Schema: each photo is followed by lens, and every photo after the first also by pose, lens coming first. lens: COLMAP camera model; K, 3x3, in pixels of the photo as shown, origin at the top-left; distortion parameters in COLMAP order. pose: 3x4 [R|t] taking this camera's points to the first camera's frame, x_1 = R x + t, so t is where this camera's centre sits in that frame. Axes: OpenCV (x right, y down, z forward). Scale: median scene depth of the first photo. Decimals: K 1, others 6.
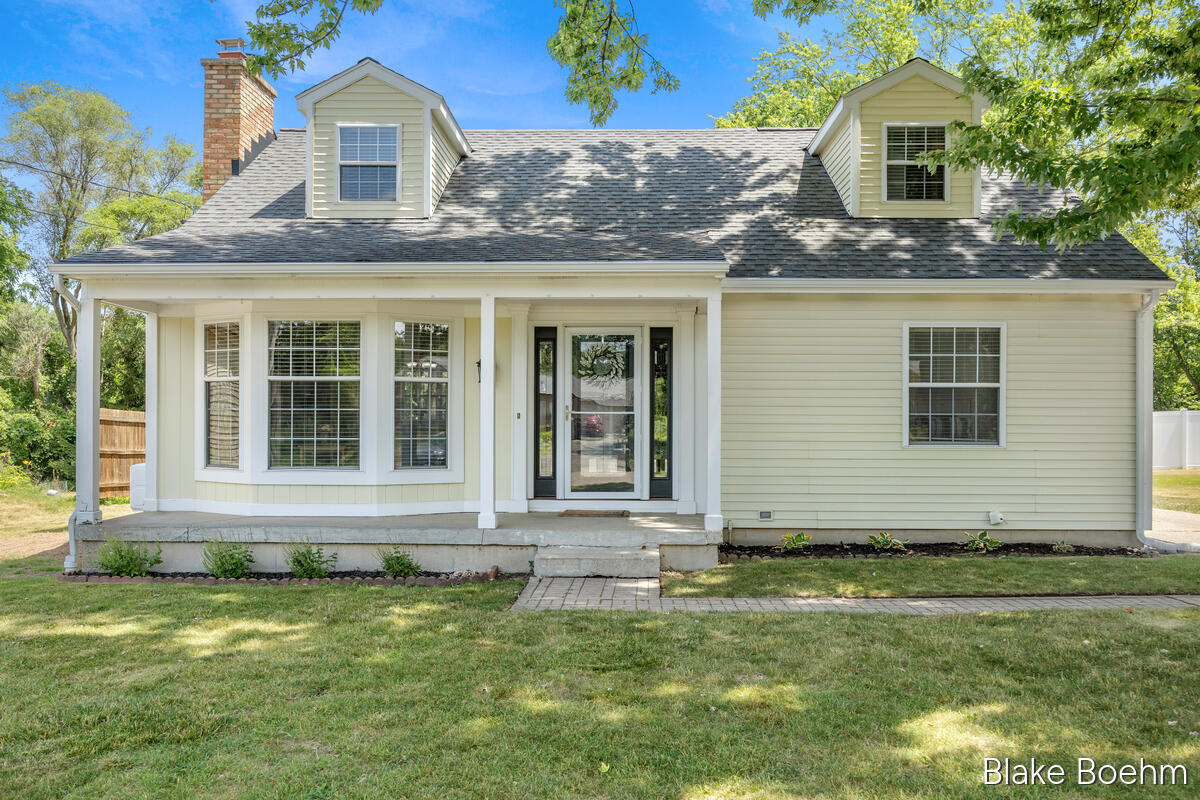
lens RADIAL K [[882.5, 0, 600.0], [0, 882.5, 400.0], [0, 0, 1]] dist [0.001318, -0.000737]
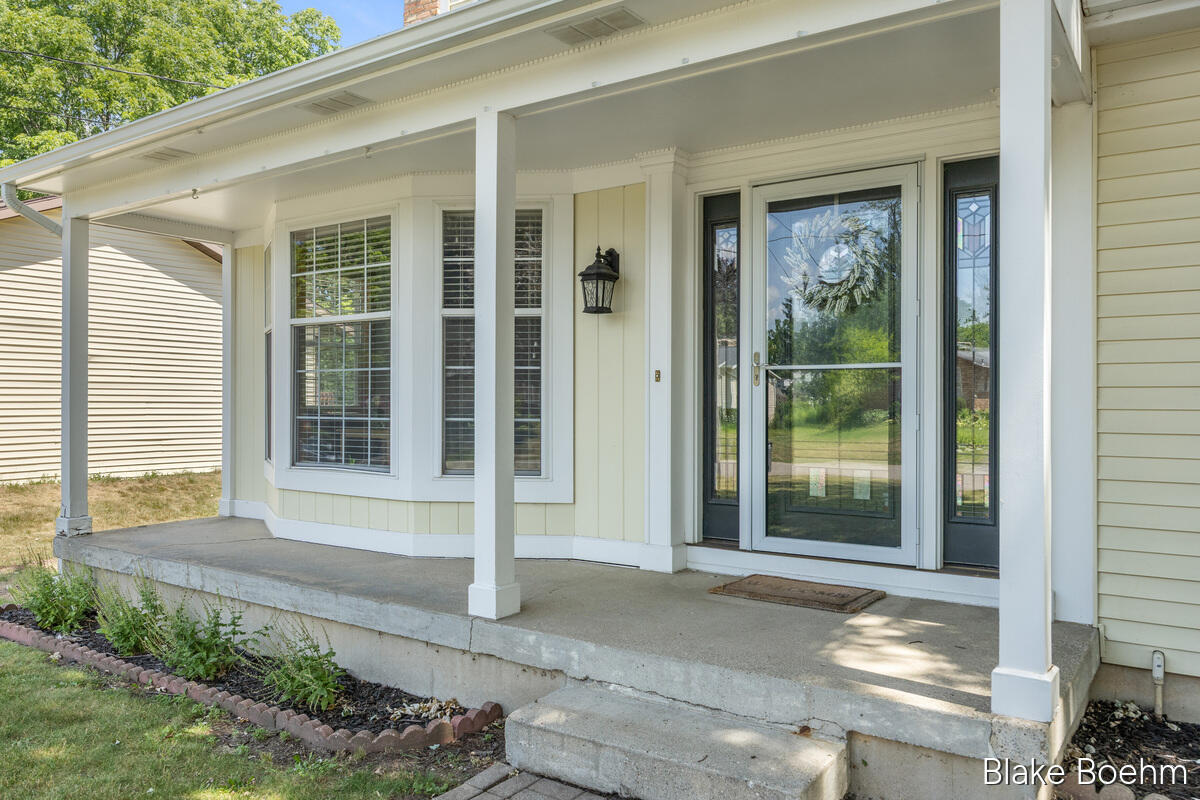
lens RADIAL K [[882.5, 0, 600.0], [0, 882.5, 400.0], [0, 0, 1]] dist [0.001318, -0.000737]
pose [[0.840153, -0.002885, -0.542342, 0.156443], [0.016834, 0.999643, 0.020760, 0.021595], [0.542088, -0.026572, 0.839901, 0.587537]]
